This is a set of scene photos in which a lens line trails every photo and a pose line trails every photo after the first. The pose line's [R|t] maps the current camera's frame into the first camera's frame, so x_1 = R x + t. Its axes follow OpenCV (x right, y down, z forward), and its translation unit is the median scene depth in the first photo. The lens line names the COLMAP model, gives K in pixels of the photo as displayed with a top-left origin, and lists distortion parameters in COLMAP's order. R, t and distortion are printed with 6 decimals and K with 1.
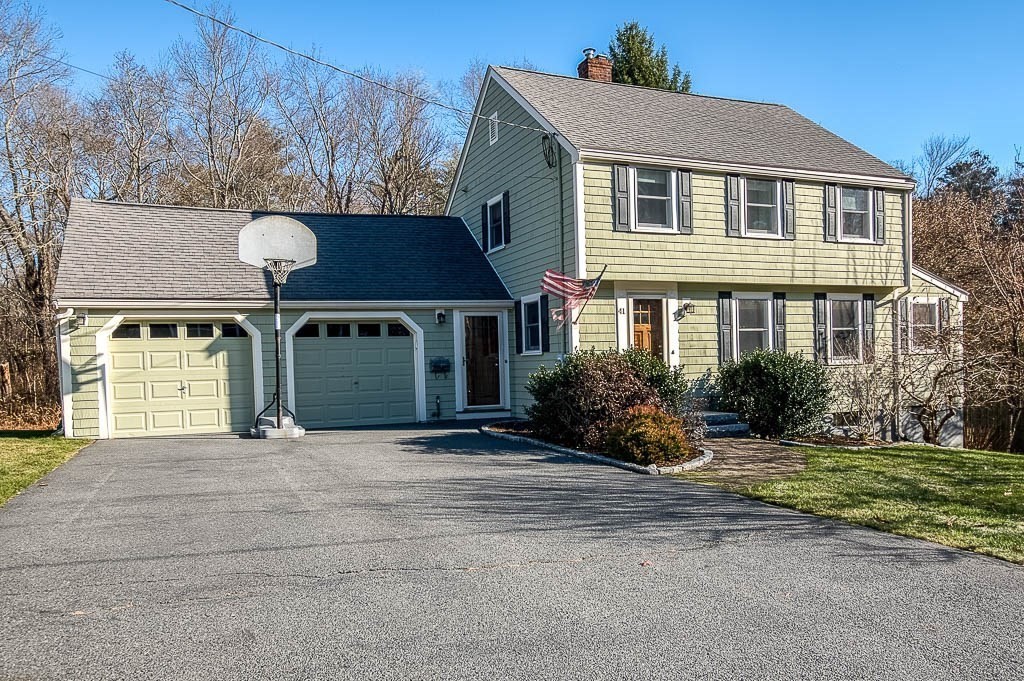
lens RADIAL K [[789.7, 0, 531.8], [0, 789.7, 386.3], [0, 0, 1]] dist [-0.000076, -0.000994]
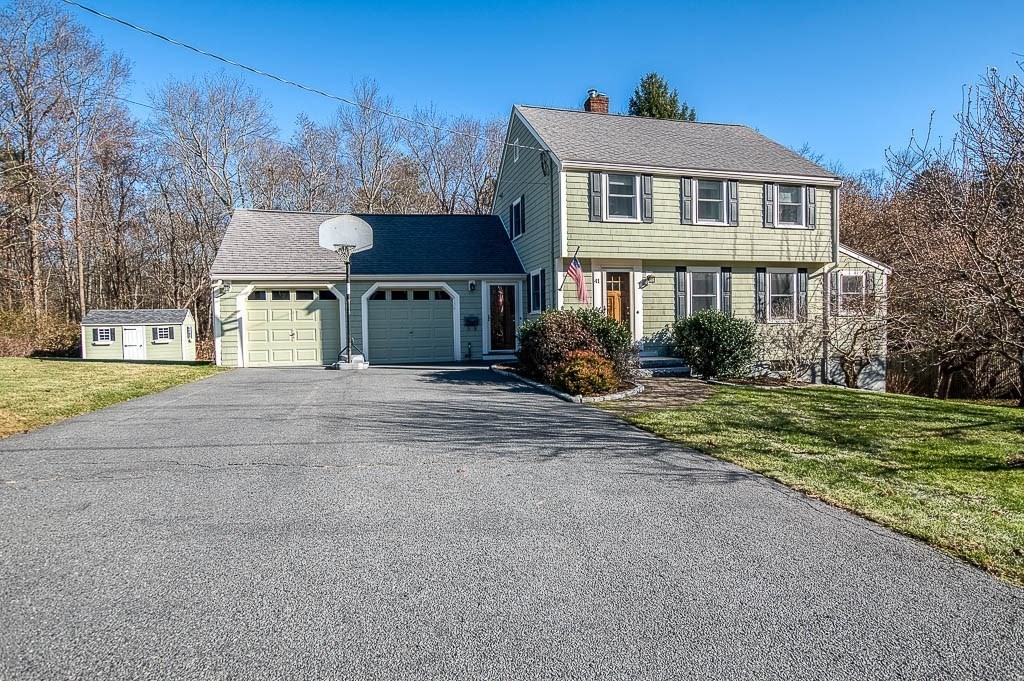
lens RADIAL K [[555.0, 0, 512.0], [0, 555.0, 340.5], [0, 0, 1]] dist [-0.020441, 0.000464]
pose [[0.986865, 0.014605, -0.160885, 0.118339], [-0.014178, 0.999892, 0.003803, 0.003810], [0.160923, -0.001472, 0.986966, 0.045386]]
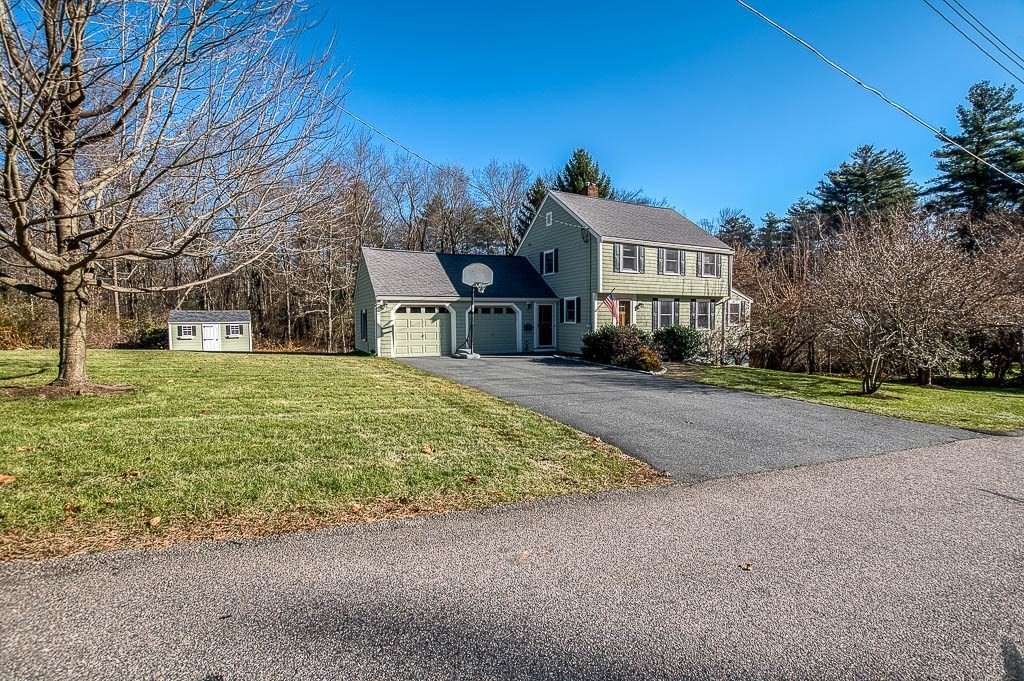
lens RADIAL K [[461.0, 0, 512.0], [0, 461.0, 340.5], [0, 0, 1]] dist [-0.028450, 0.000686]
pose [[0.997701, 0.020186, 0.064699, -0.255133], [-0.021533, 0.999564, 0.020185, -0.014791], [-0.064263, -0.021532, 0.997701, -0.306128]]
